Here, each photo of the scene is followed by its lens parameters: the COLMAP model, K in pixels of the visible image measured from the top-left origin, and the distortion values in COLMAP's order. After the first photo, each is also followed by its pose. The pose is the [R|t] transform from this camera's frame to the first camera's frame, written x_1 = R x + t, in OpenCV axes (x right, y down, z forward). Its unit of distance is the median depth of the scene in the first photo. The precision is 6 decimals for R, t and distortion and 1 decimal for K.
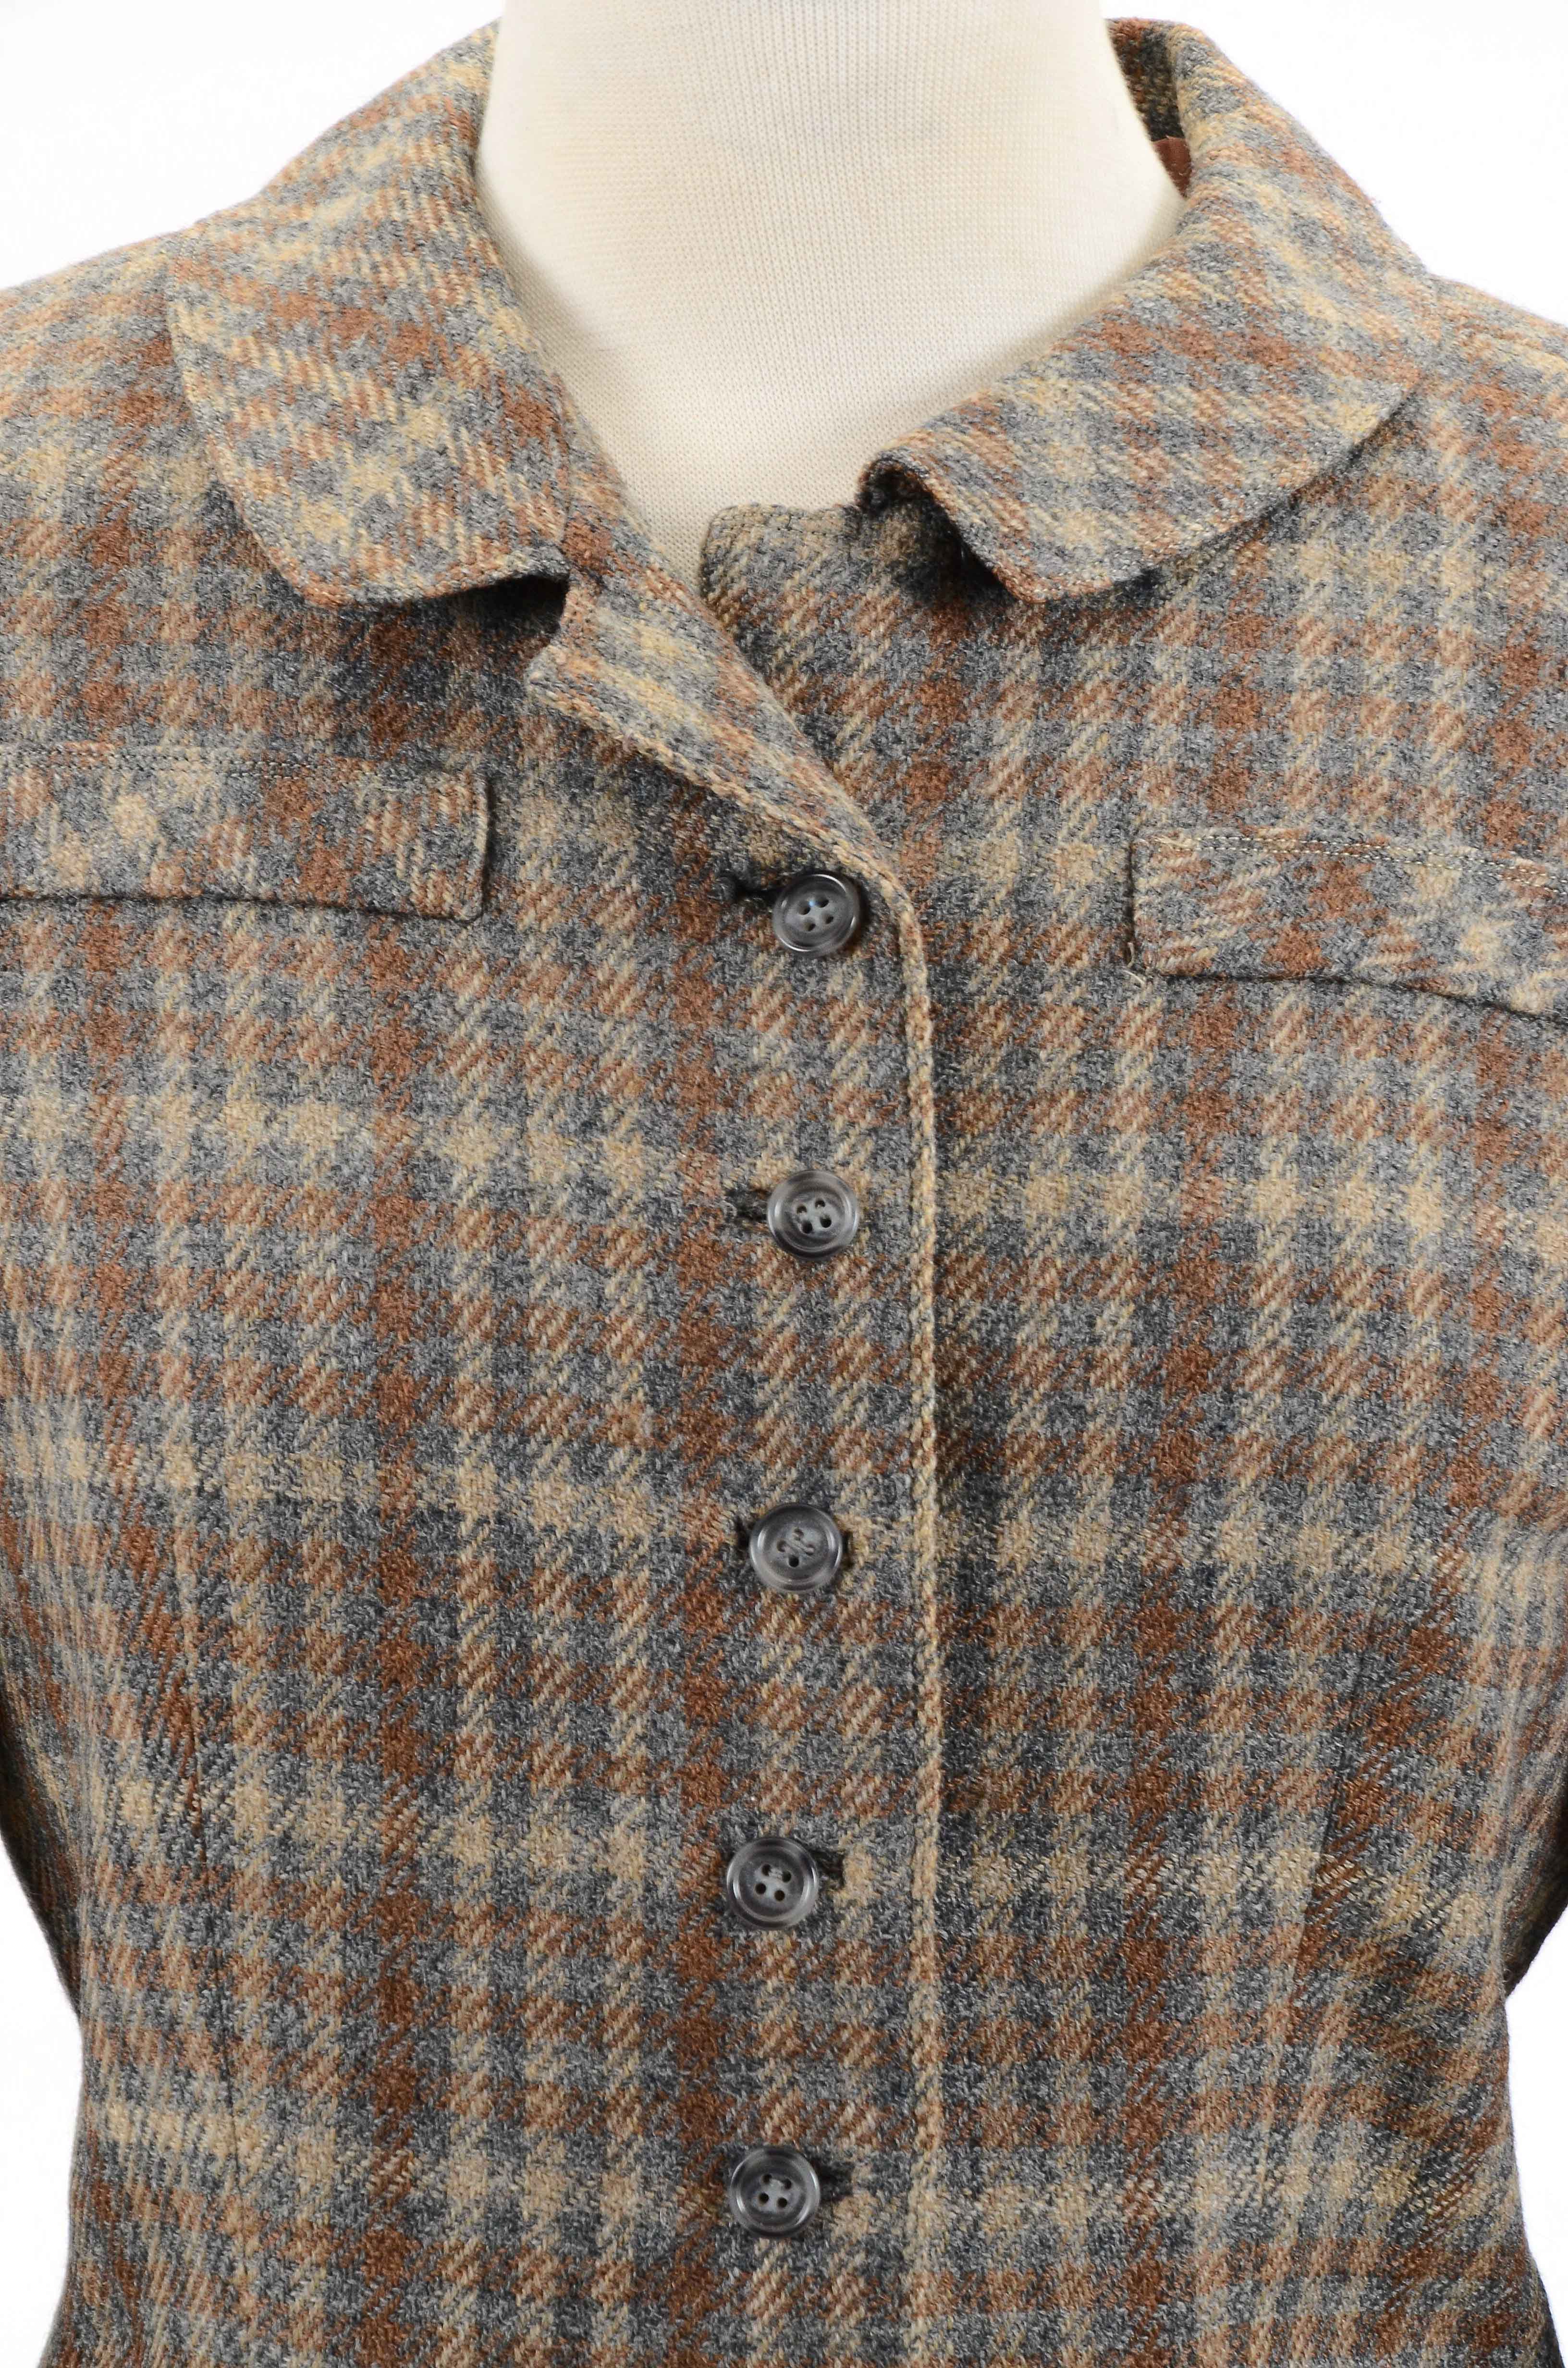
lens RADIAL K [[9559.6, 0, 796.0], [0, 9559.6, 1191.7], [0, 0, 1]] dist [1.222703, 0.000000]
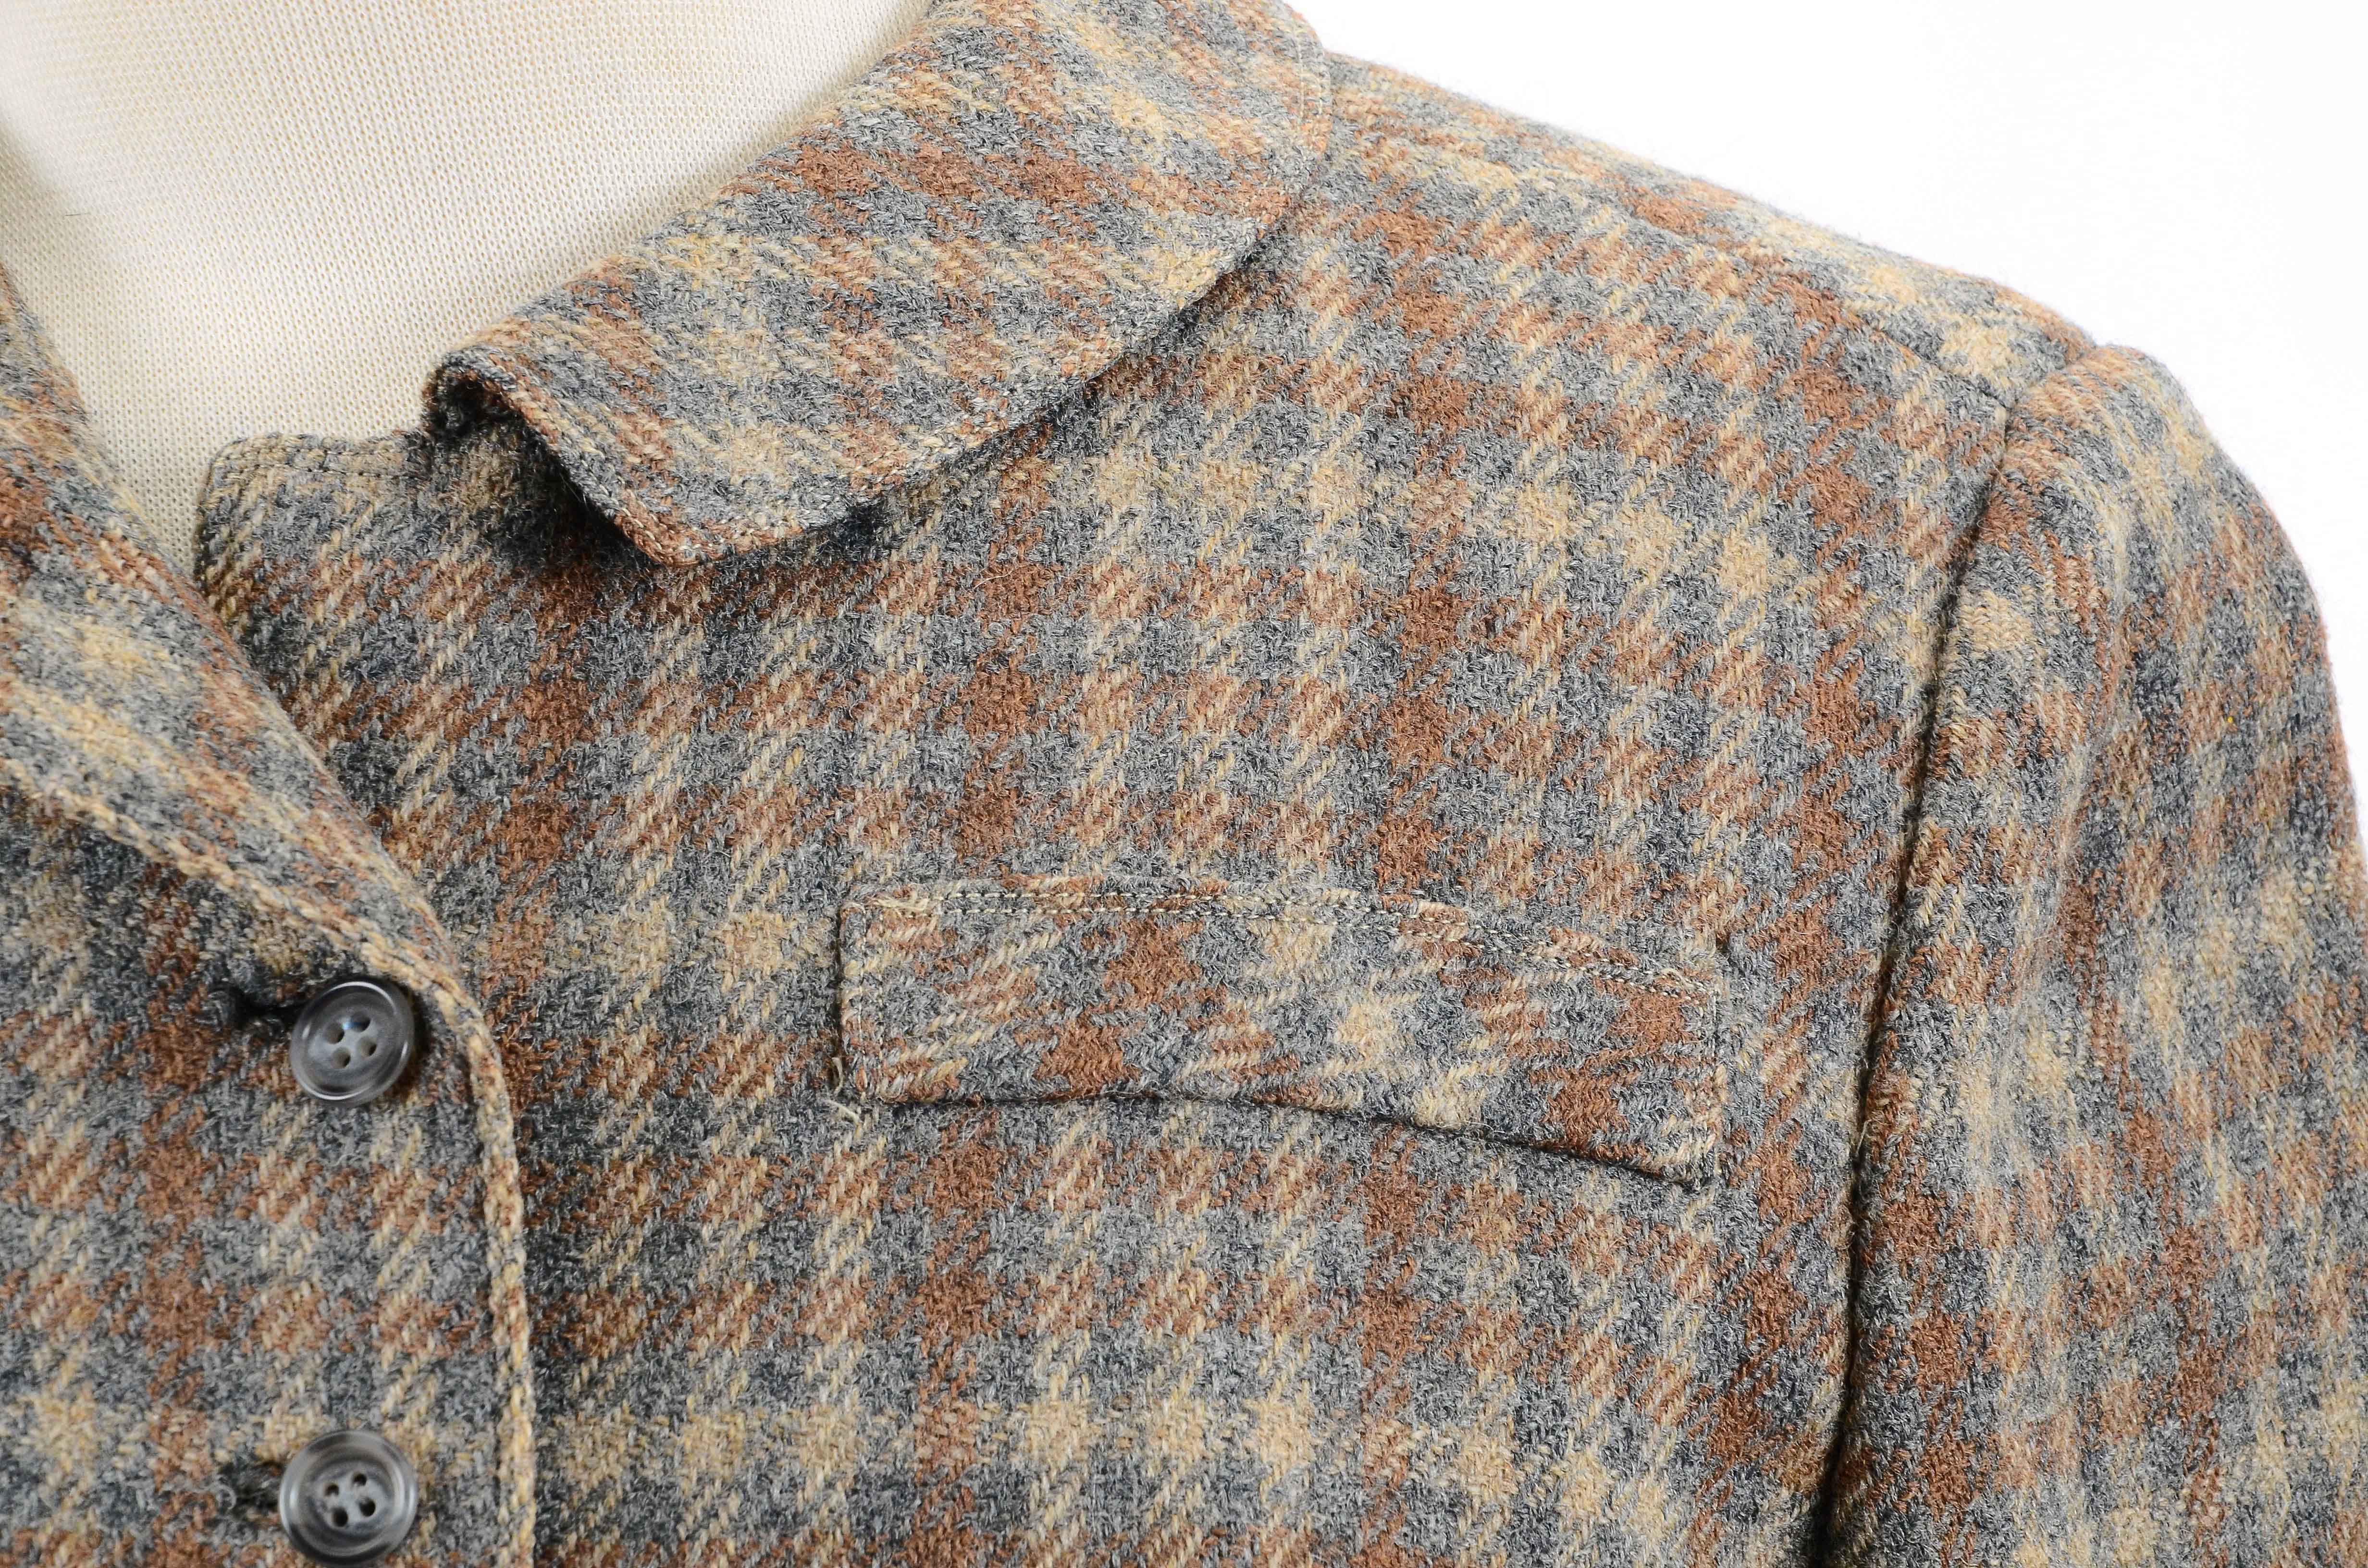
lens RADIAL K [[9559.6, 0, 1188.0], [0, 9559.6, 778.7], [0, 0, 1]] dist [1.222703, 0.000000]
pose [[0.997023, -0.042437, -0.064372, 0.103798], [0.042019, 0.999086, -0.007844, -0.039122], [0.064646, 0.005116, 0.997895, 0.320743]]
